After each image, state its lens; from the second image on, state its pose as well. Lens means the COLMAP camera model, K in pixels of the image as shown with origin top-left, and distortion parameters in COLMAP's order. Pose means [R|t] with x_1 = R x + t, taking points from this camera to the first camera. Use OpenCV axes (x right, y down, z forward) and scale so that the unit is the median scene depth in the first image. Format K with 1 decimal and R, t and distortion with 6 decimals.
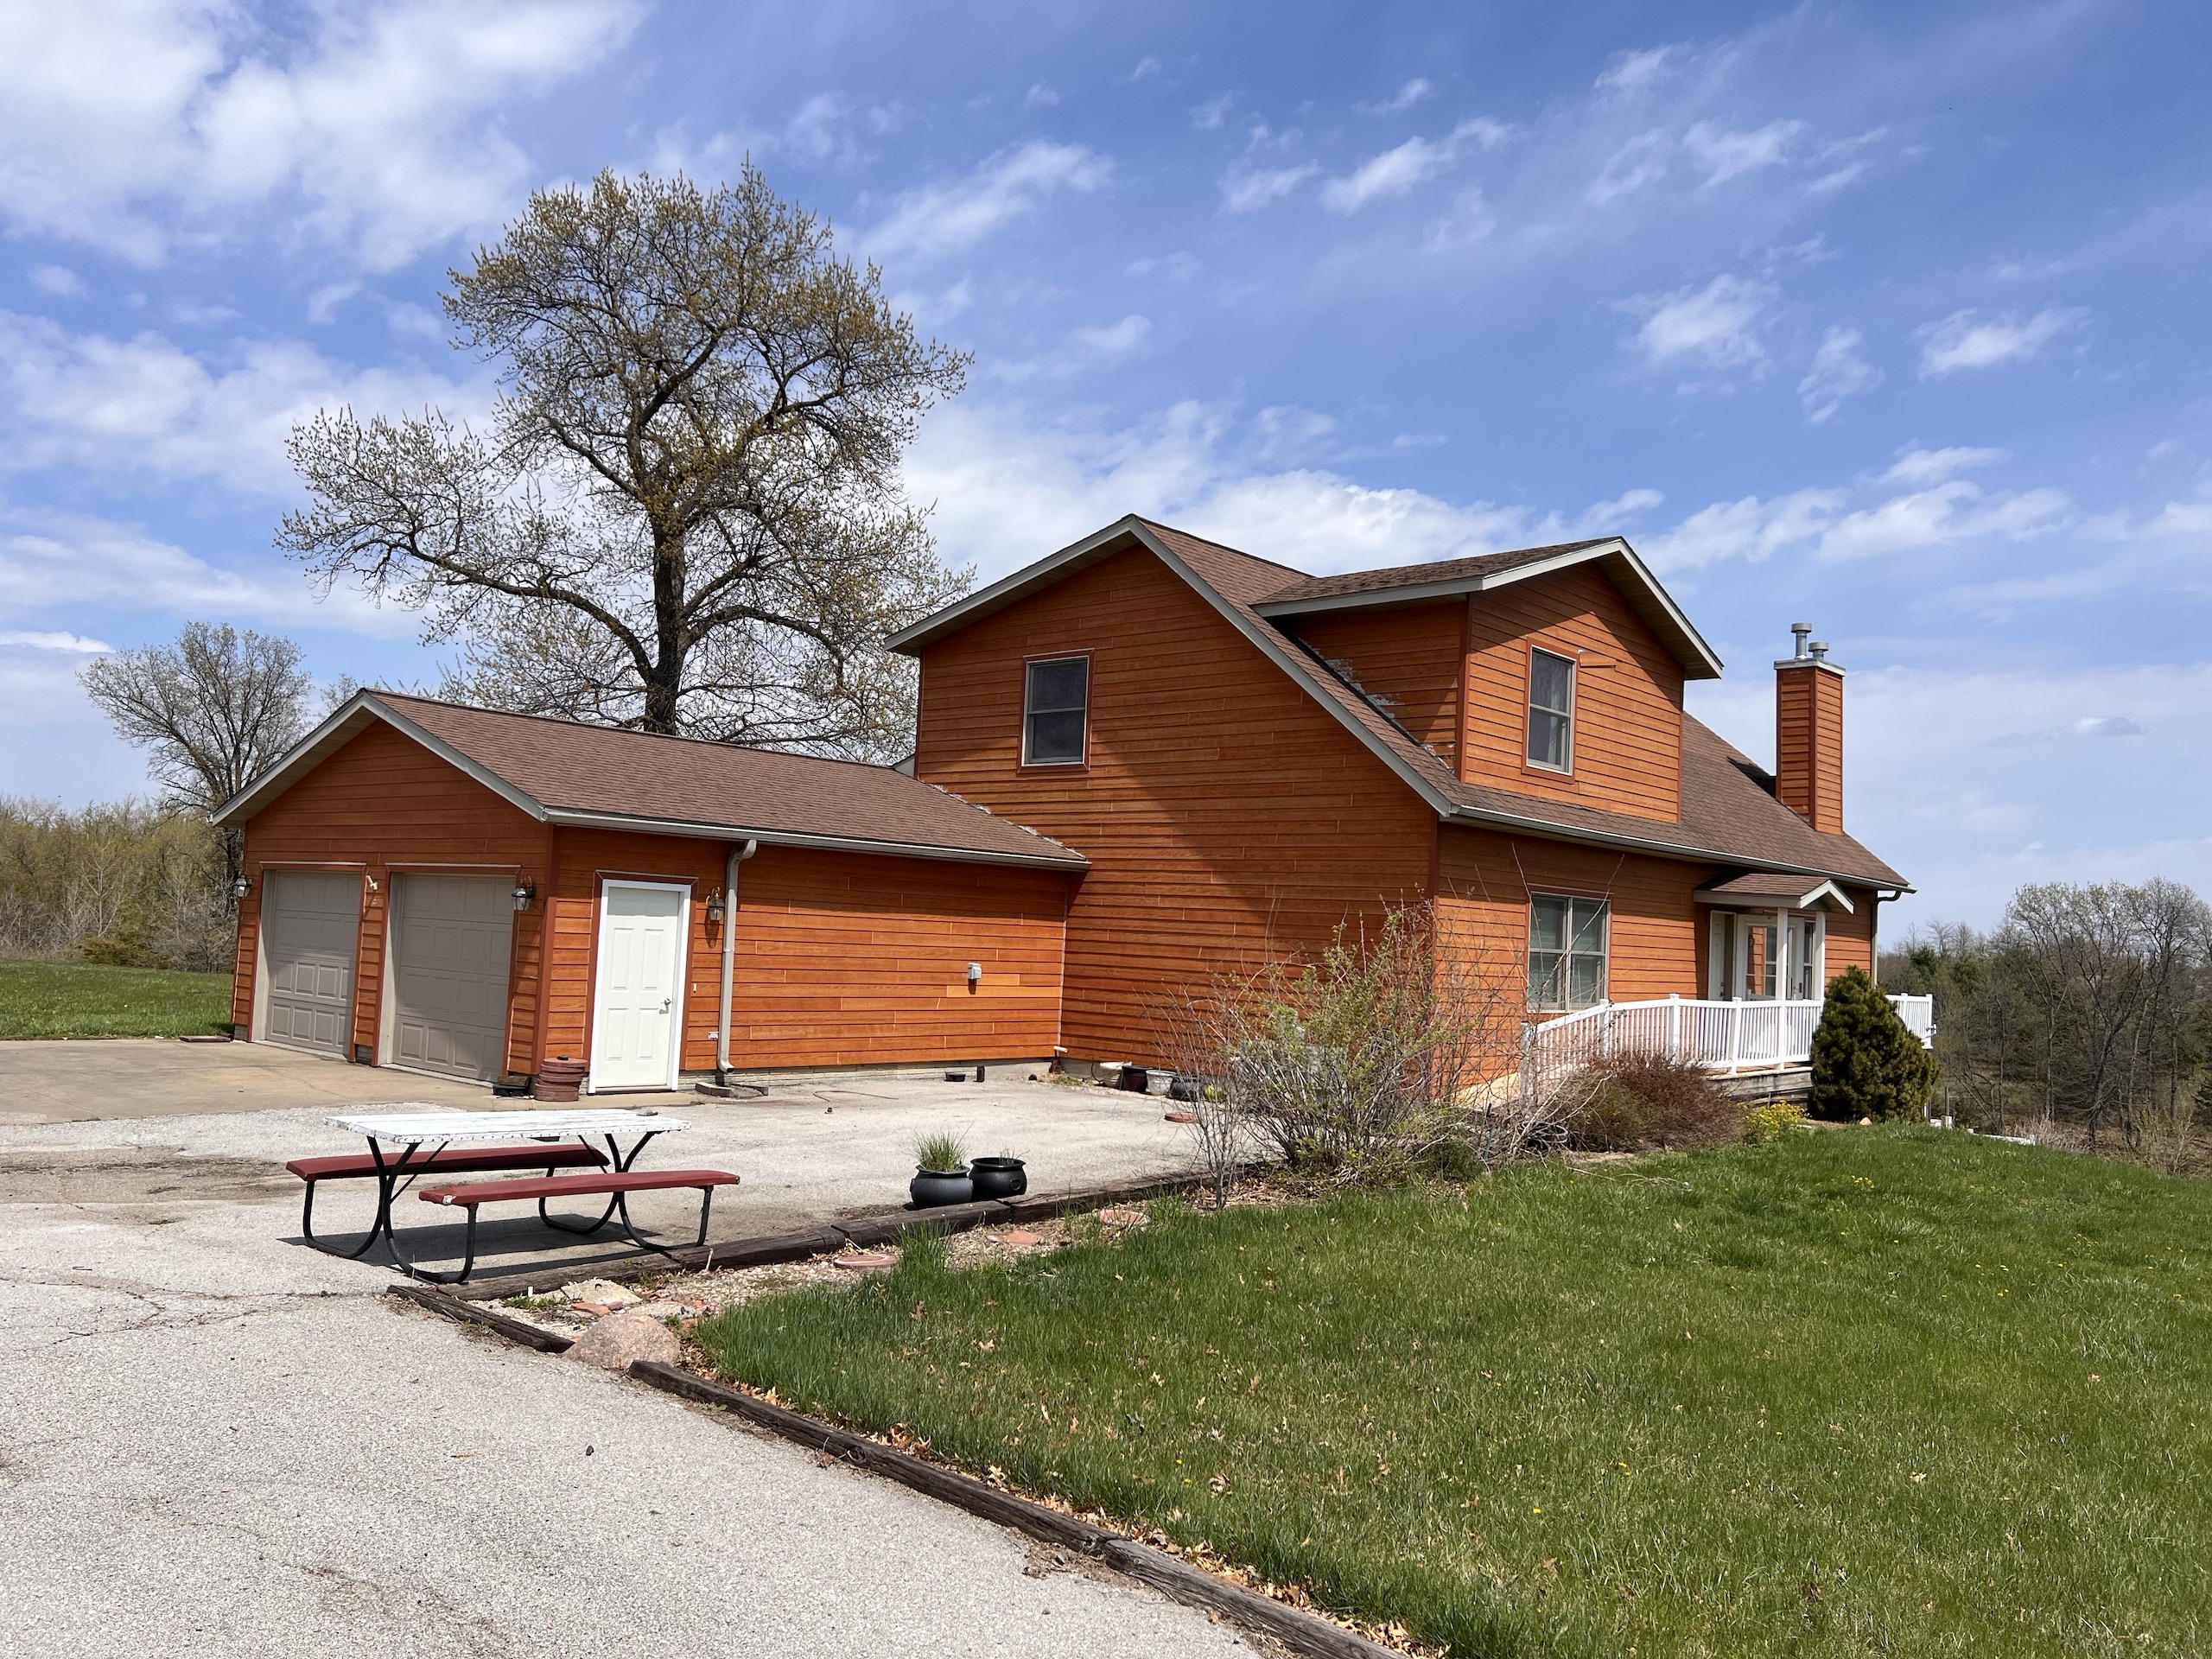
lens RADIAL K [[1664.3, 0, 1087.3], [0, 1664.3, 836.2], [0, 0, 1]] dist [0.069199, -0.068519]
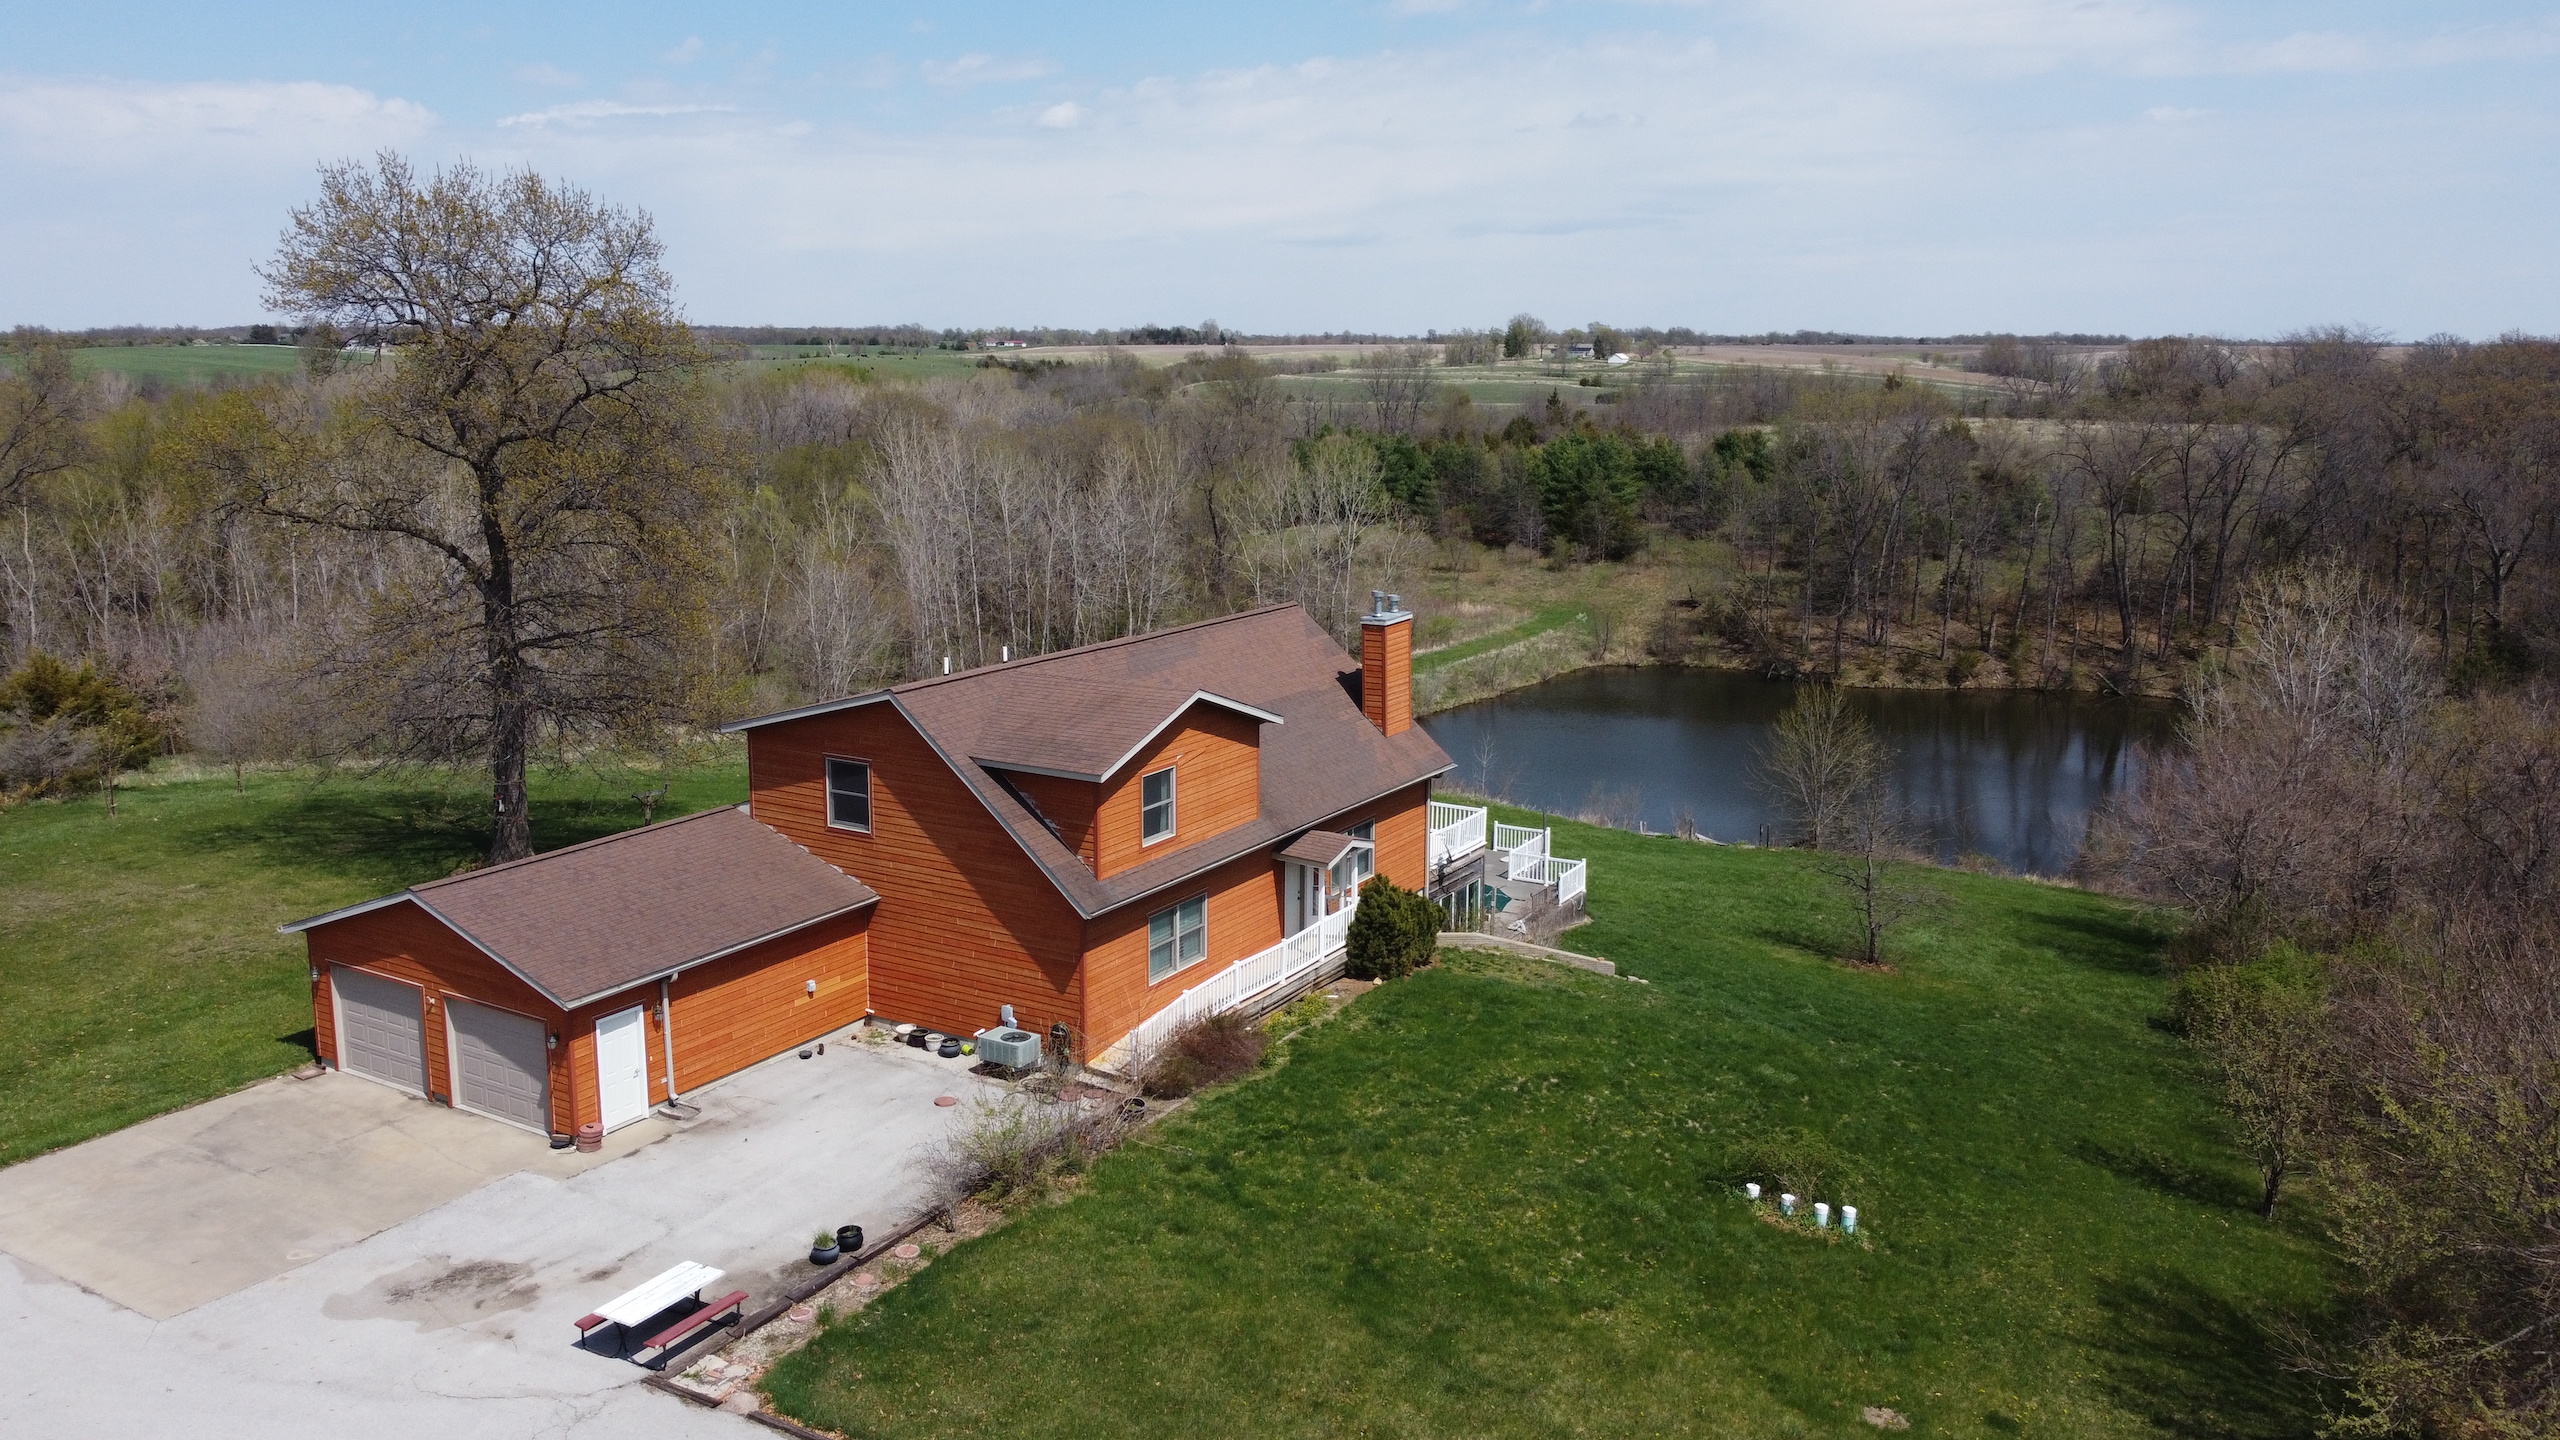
lens RADIAL K [[1957.3, 0, 1267.7], [0, 1957.3, 662.3], [0, 0, 1]] dist [0.010041, -0.027773]
pose [[0.980368, -0.072611, 0.183319, 0.038912], [0.030504, 0.974384, 0.222810, -0.622101], [-0.194802, -0.212844, 0.957471, -0.811491]]
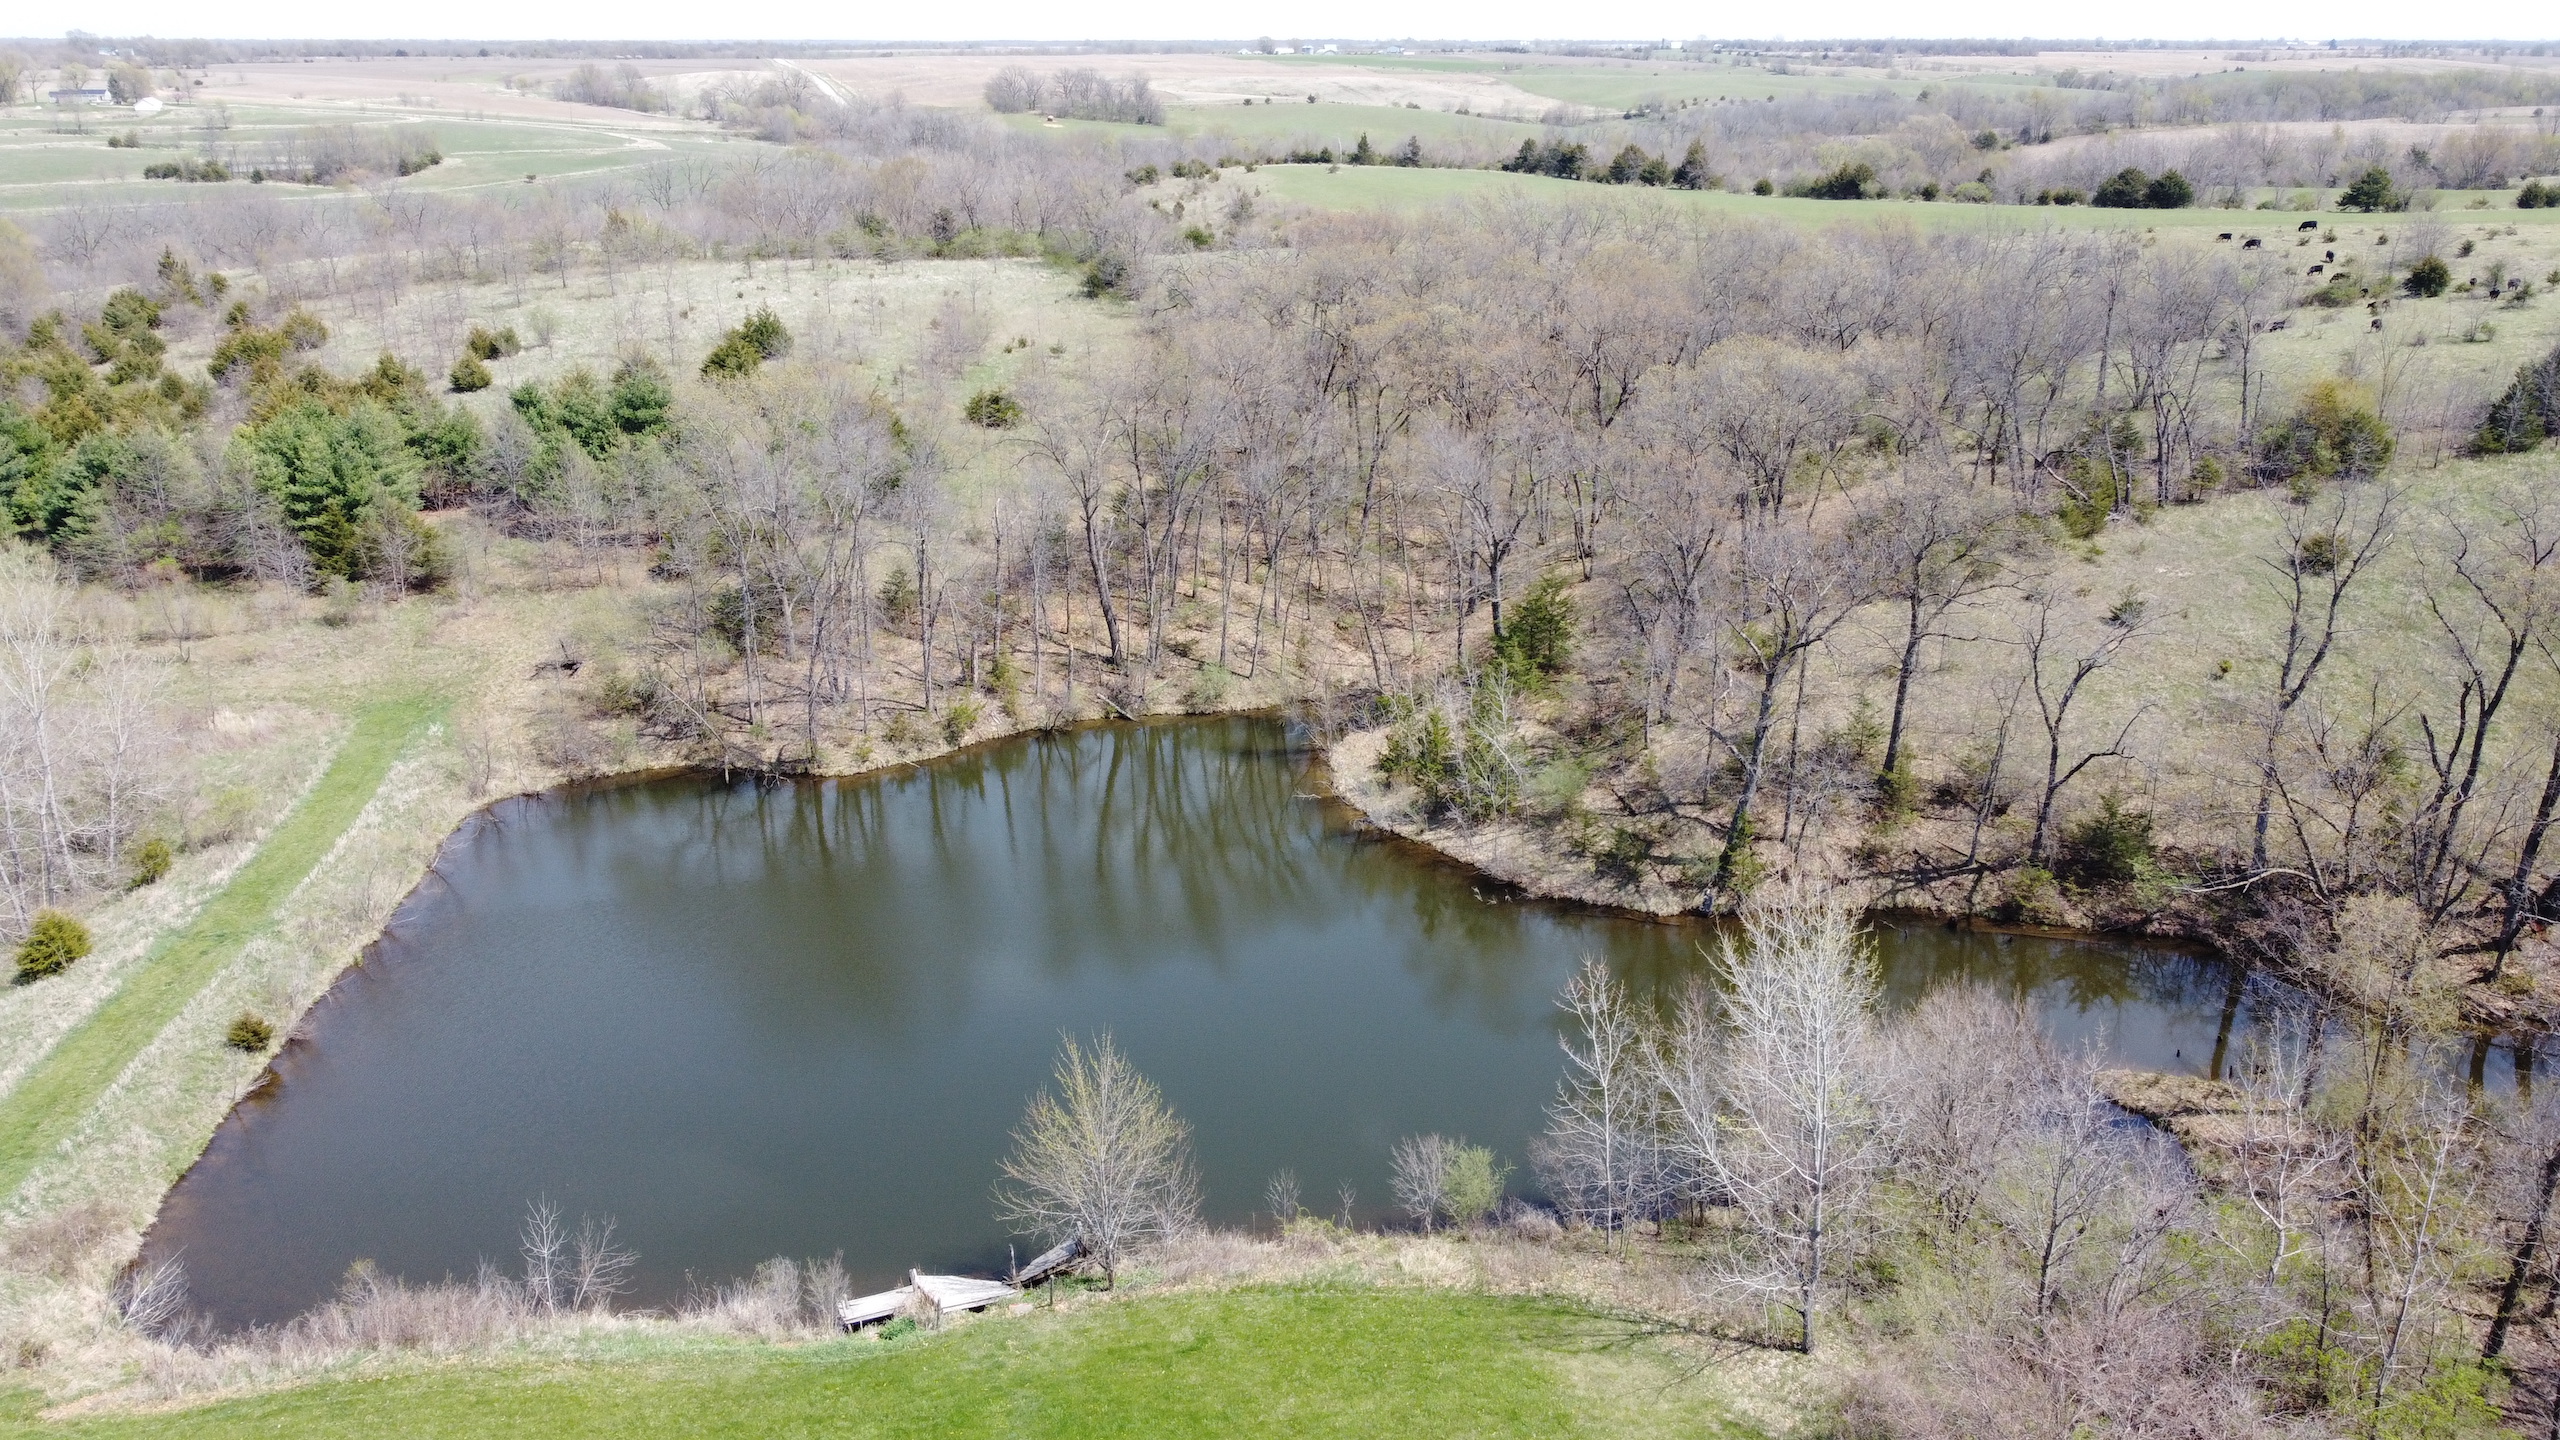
lens RADIAL K [[1957.3, 0, 1285.6], [0, 1957.3, 677.3], [0, 0, 1]] dist [0.010041, -0.027773]
pose [[0.624272, -0.289549, 0.725566, 0.248359], [-0.011811, 0.925171, 0.379367, -1.304630], [-0.781118, -0.245398, 0.574138, 1.529303]]
